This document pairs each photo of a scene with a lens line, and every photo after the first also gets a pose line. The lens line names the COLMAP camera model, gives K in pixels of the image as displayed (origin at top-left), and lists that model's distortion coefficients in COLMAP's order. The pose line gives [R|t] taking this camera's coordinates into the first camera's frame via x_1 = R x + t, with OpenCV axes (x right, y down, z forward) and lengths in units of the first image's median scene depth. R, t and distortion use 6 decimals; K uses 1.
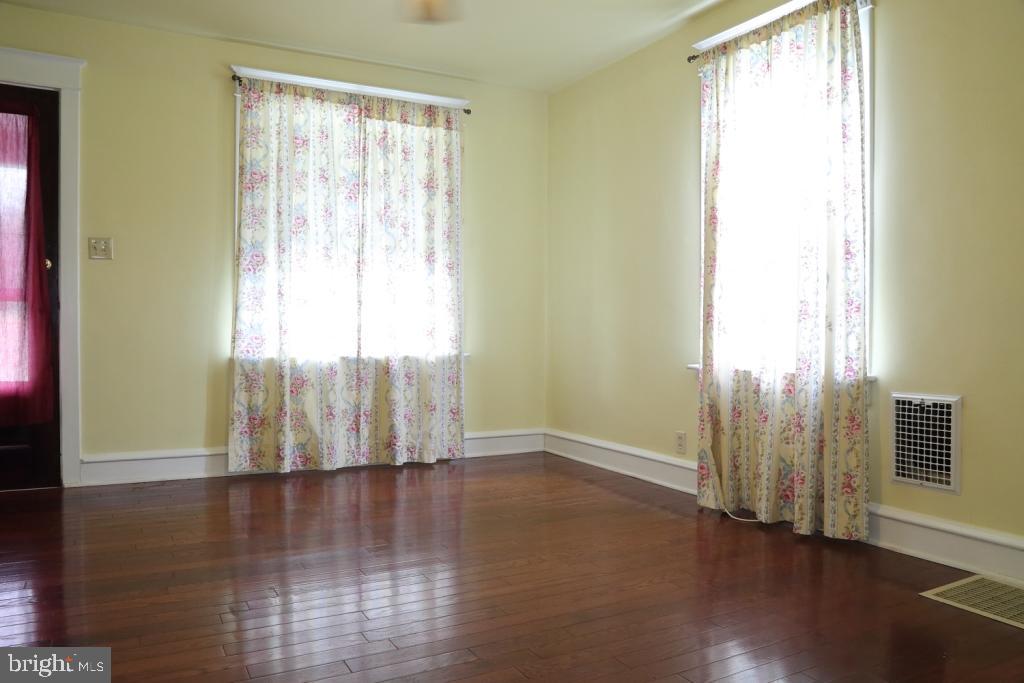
lens RADIAL K [[750.7, 0, 512.9], [0, 750.7, 338.4], [0, 0, 1]] dist [-0.093930, 0.027574]
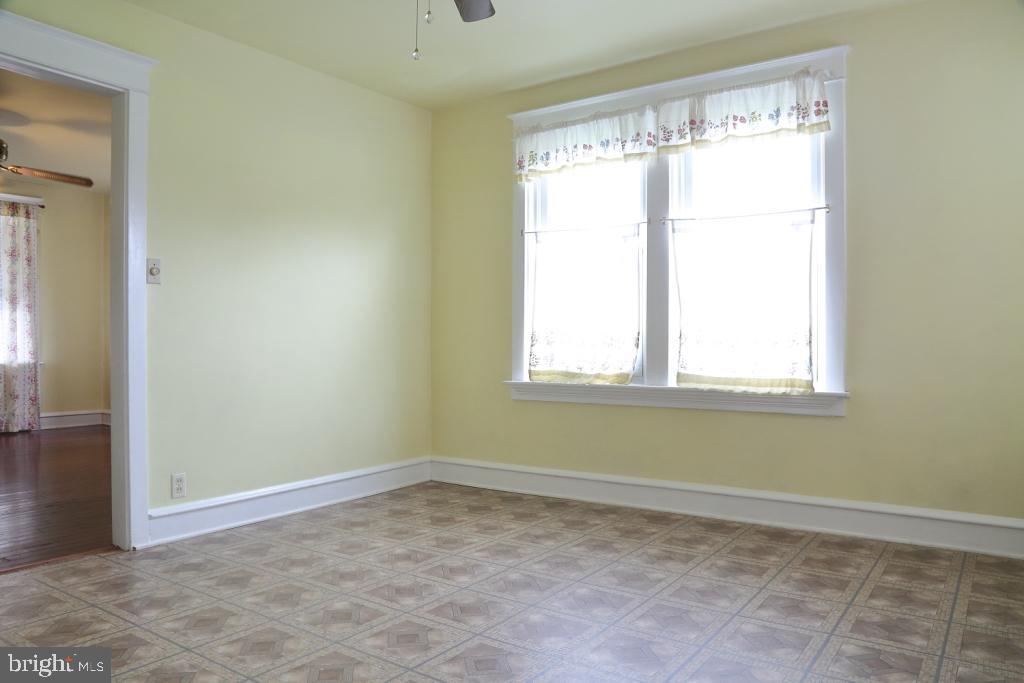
lens RADIAL K [[719.4, 0, 510.6], [0, 719.4, 345.7], [0, 0, 1]] dist [-0.108566, 0.051670]
pose [[0.905265, -0.006246, 0.424802, 0.228006], [0.008710, 0.999955, -0.003860, 0.000244], [-0.424758, 0.007194, 0.905278, -0.775331]]
